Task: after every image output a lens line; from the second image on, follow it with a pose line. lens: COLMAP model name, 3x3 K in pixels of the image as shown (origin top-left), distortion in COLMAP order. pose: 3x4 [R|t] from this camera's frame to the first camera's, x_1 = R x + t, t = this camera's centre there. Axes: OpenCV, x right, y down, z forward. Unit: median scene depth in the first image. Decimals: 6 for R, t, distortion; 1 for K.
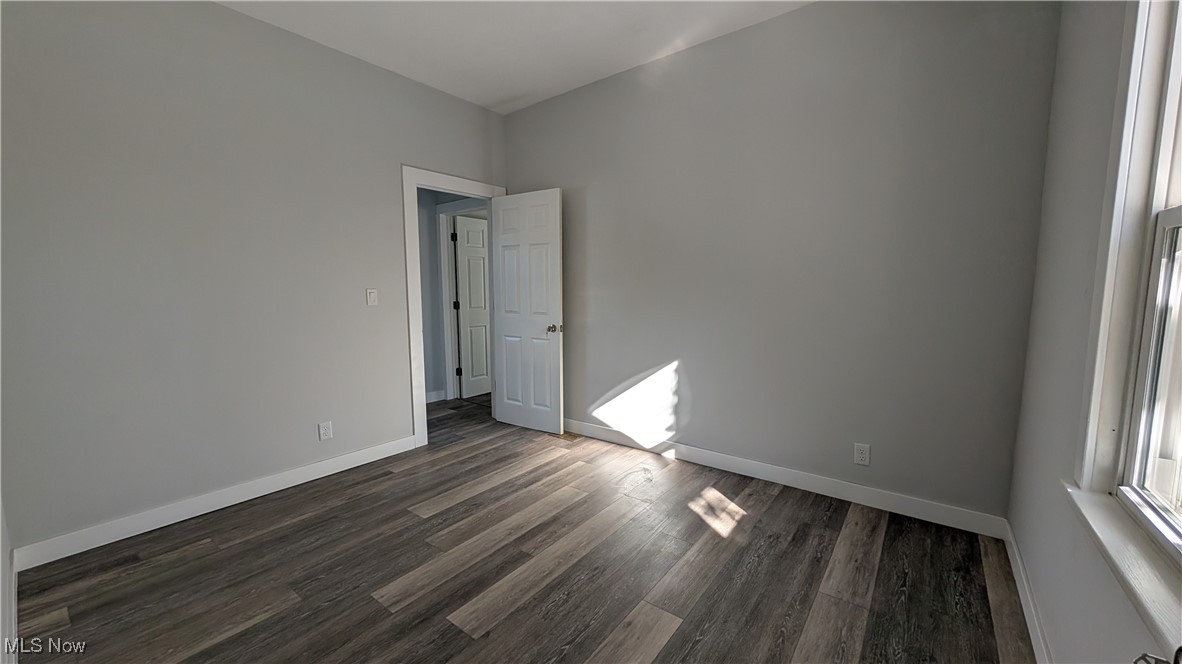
lens RADIAL K [[444.2, 0, 596.2], [0, 444.2, 331.9], [0, 0, 1]] dist [-0.000371, 0.000251]
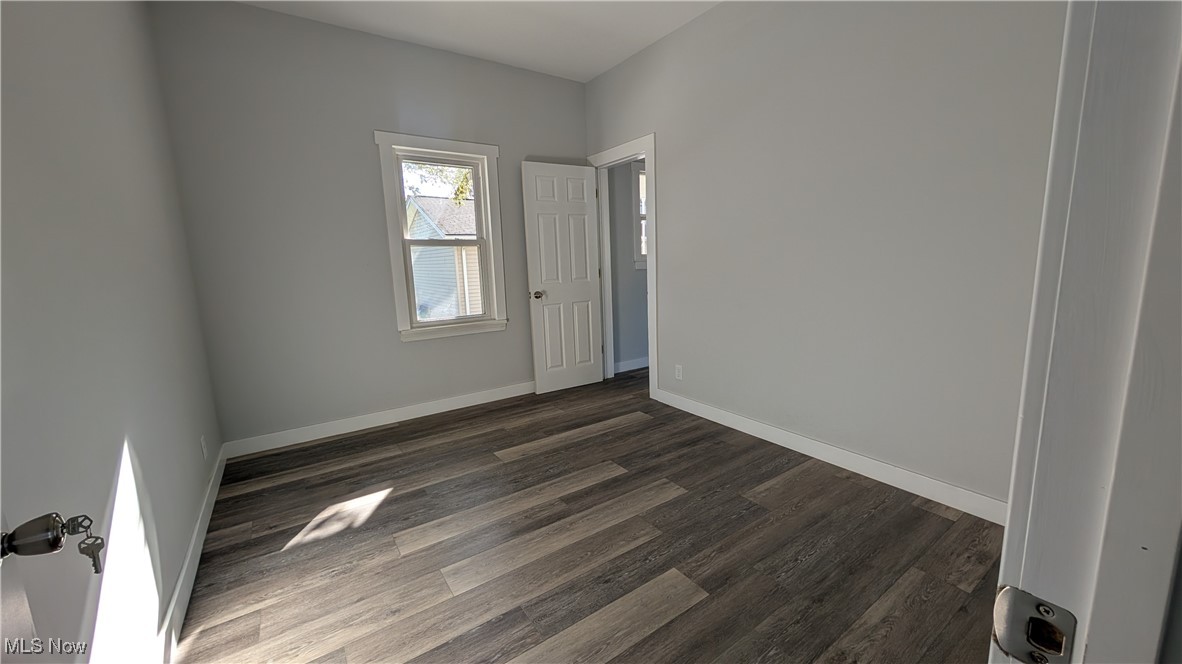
lens RADIAL K [[444.2, 0, 596.2], [0, 444.2, 331.9], [0, 0, 1]] dist [-0.000371, 0.000251]
pose [[-0.951733, -0.013803, 0.306615, -0.531674], [0.066753, 0.965767, 0.250675, -0.156733], [-0.299579, 0.259043, -0.918232, 1.768427]]
